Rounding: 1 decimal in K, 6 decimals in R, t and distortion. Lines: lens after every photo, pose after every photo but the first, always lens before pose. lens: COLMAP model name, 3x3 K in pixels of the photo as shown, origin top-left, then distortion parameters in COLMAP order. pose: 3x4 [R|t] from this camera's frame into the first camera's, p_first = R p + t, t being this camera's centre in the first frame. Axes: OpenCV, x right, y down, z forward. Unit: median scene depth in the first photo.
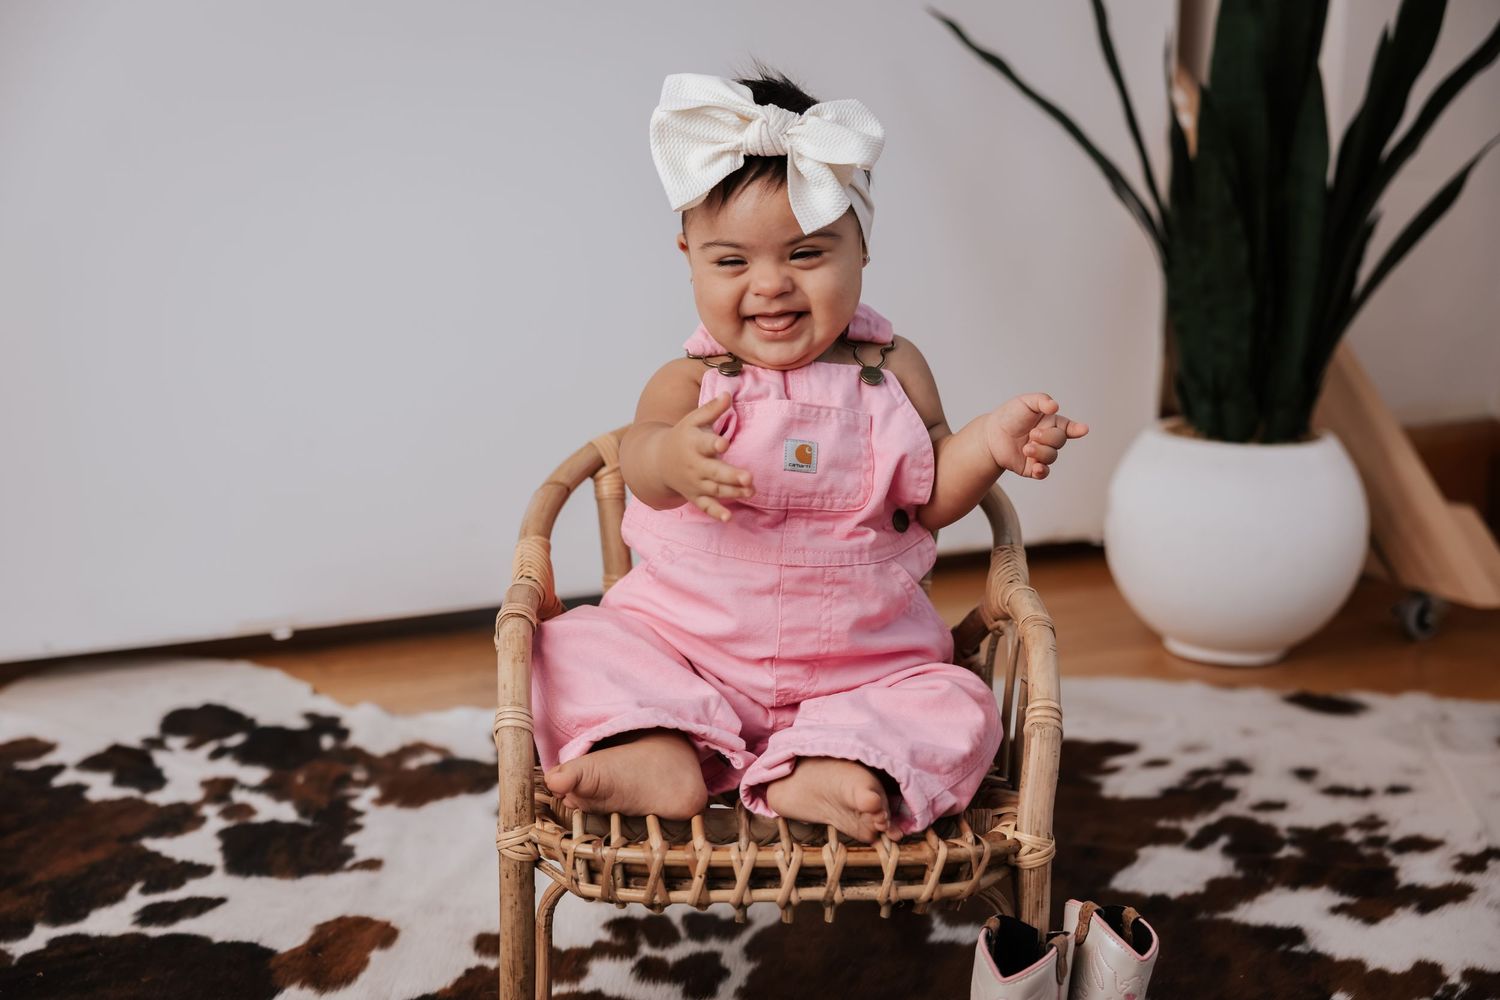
lens RADIAL K [[2109.8, 0, 761.6], [0, 2109.8, 481.9], [0, 0, 1]] dist [0.022251, 0.000000]
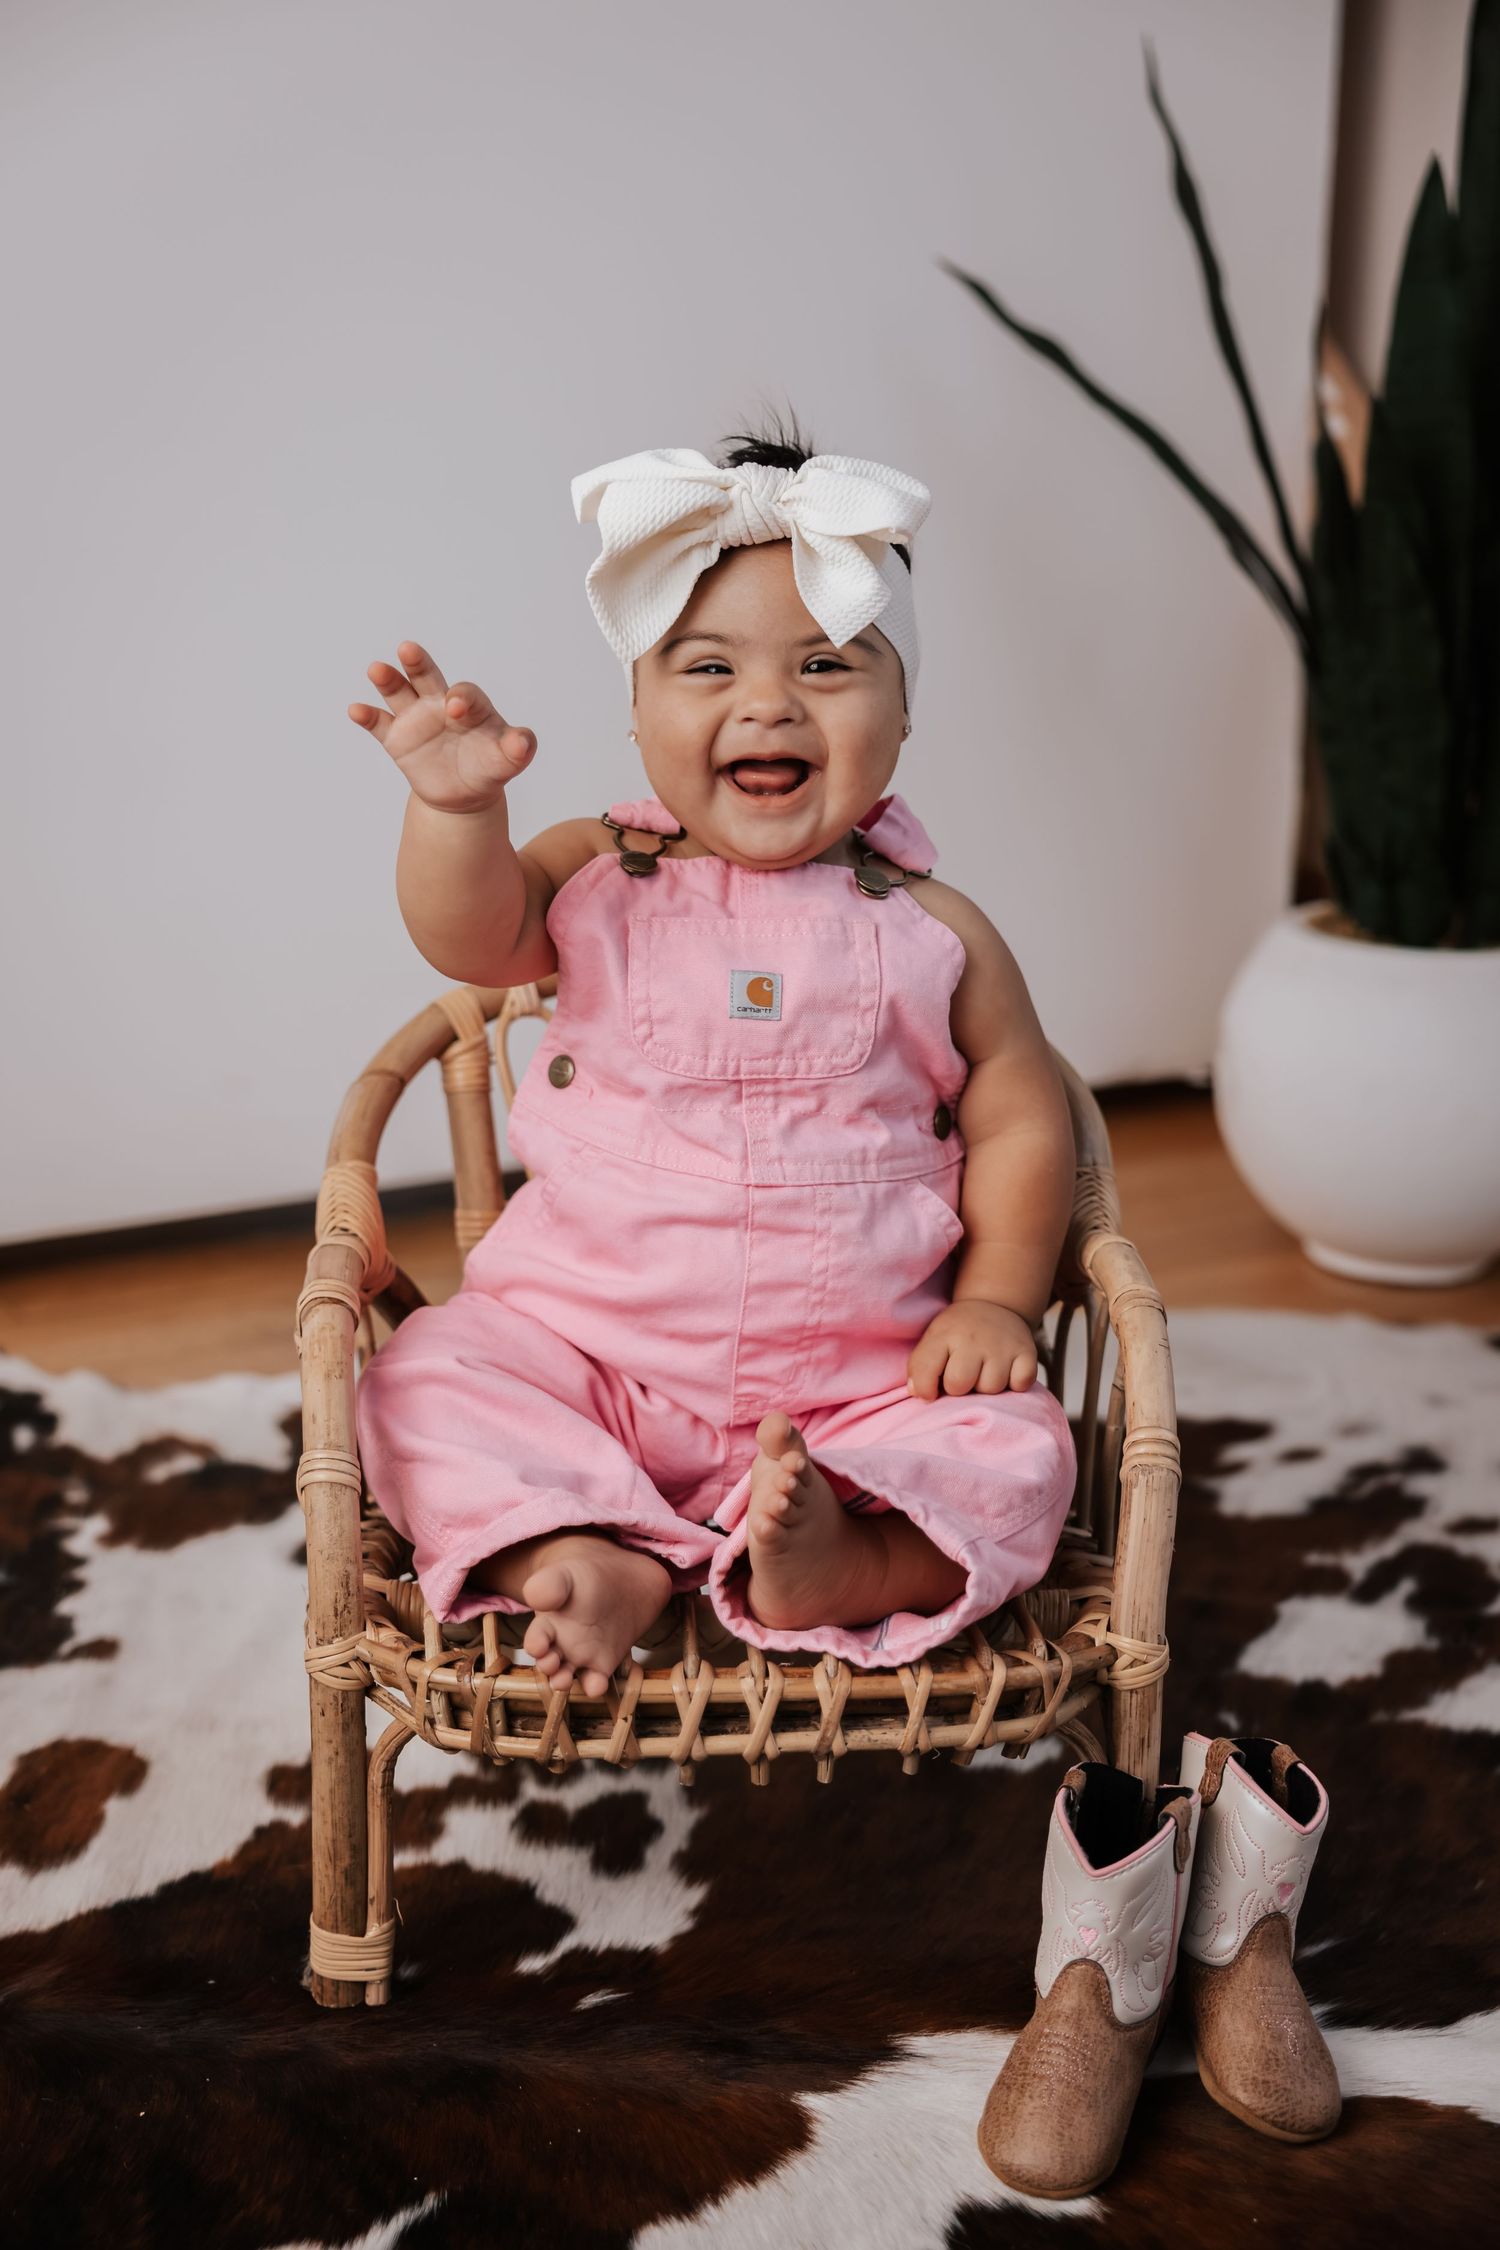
lens RADIAL K [[3198.8, 0, 750.7], [0, 3198.8, 1106.0], [0, 0, 1]] dist [0.027239, 0.000000]
pose [[0.999501, -0.008863, 0.030306, -0.015665], [0.006744, 0.997573, 0.069303, -0.056729], [-0.030847, -0.069064, 0.997135, 0.029966]]
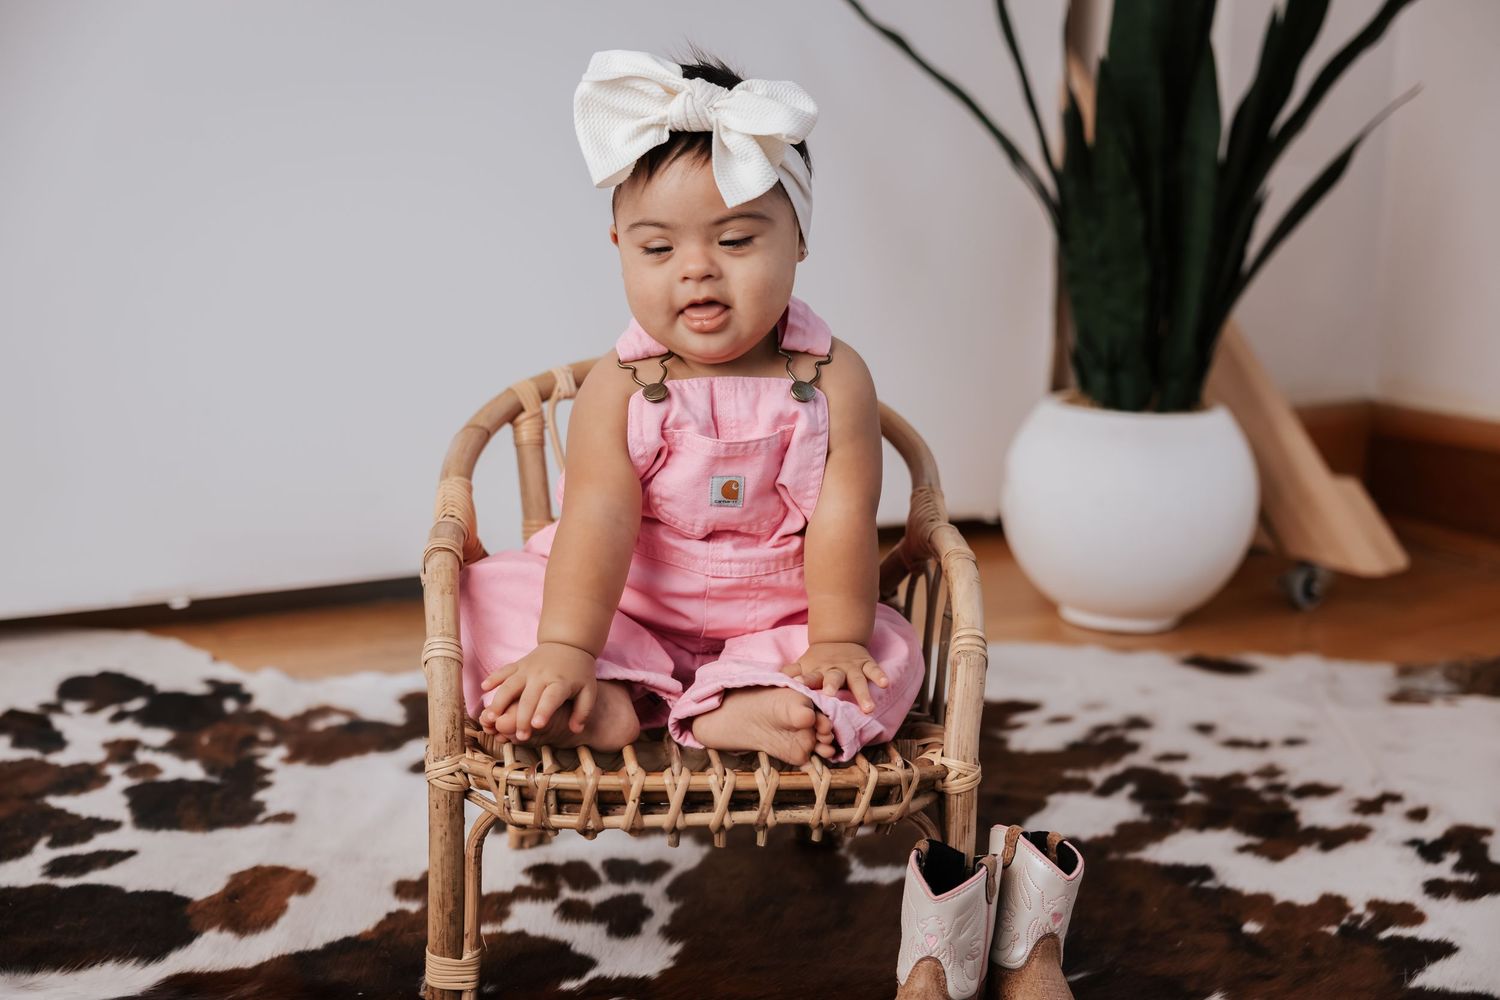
lens RADIAL K [[2109.8, 0, 763.5], [0, 2109.8, 492.7], [0, 0, 1]] dist [0.022251, 0.000000]
pose [[0.997784, -0.000542, 0.066540, -0.028831], [0.001105, 0.999964, -0.008424, 0.041068], [-0.066533, 0.008478, 0.997748, -0.005252]]
